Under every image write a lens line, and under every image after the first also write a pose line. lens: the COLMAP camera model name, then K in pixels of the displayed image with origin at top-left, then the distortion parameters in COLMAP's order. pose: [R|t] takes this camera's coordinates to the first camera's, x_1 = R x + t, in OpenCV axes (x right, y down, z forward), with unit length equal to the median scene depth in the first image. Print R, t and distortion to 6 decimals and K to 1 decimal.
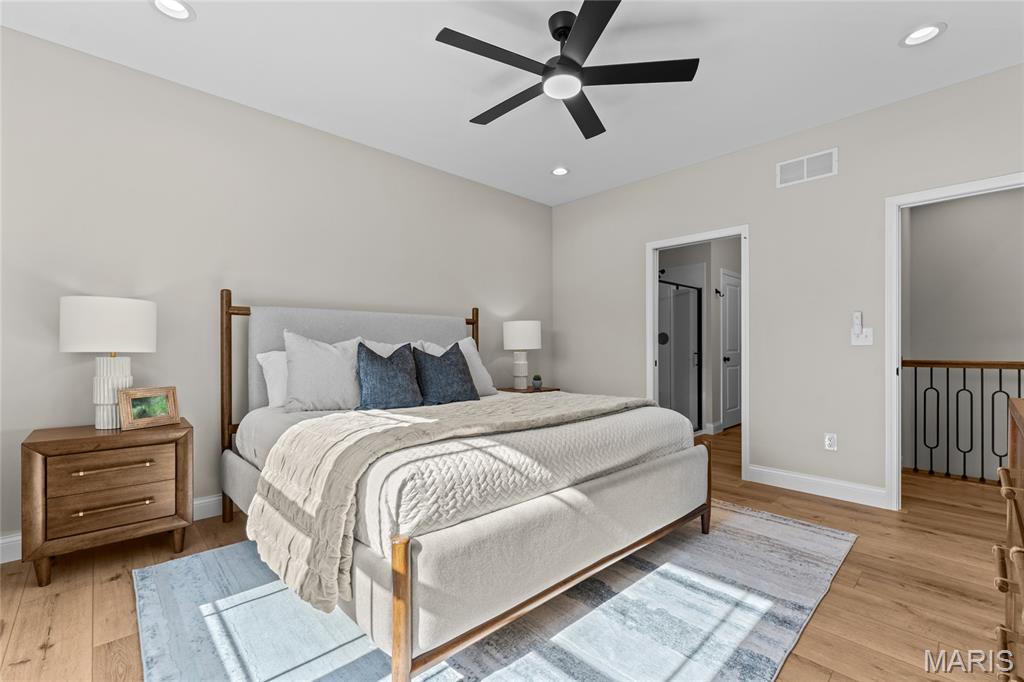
lens RADIAL K [[446.2, 0, 510.5], [0, 446.2, 349.3], [0, 0, 1]] dist [-0.009848, 0.000275]
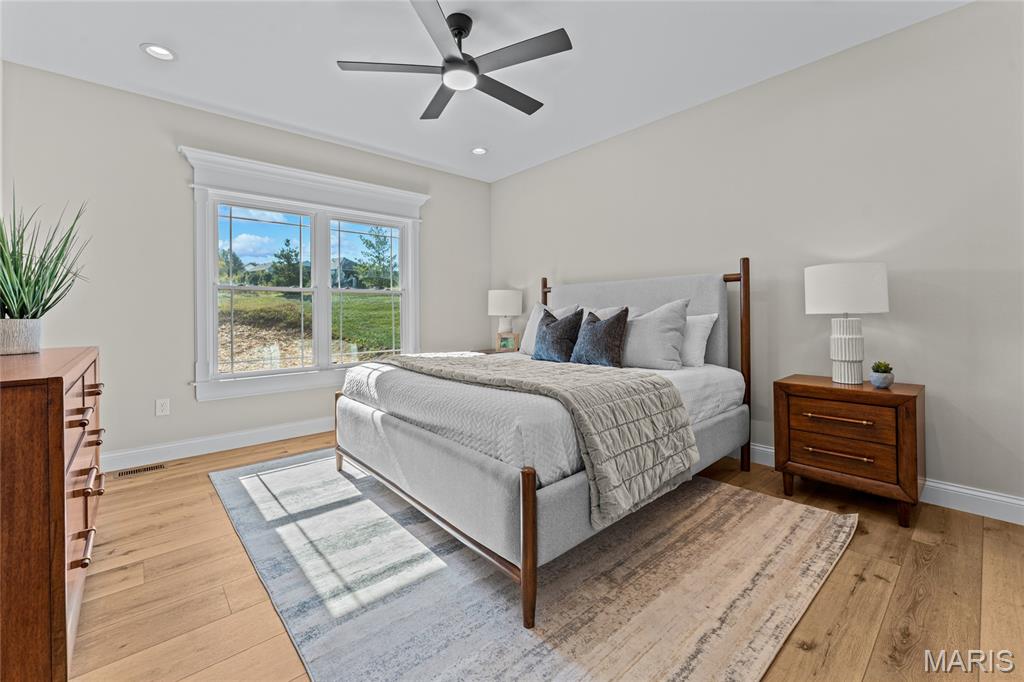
lens RADIAL K [[417.7, 0, 493.9], [0, 417.7, 310.1], [0, 0, 1]] dist [0.001074, -0.003188]
pose [[-0.054211, -0.005257, -0.998516, 1.282600], [0.004398, 0.999975, -0.005504, -0.008423], [0.998520, -0.004690, -0.054186, 1.262210]]
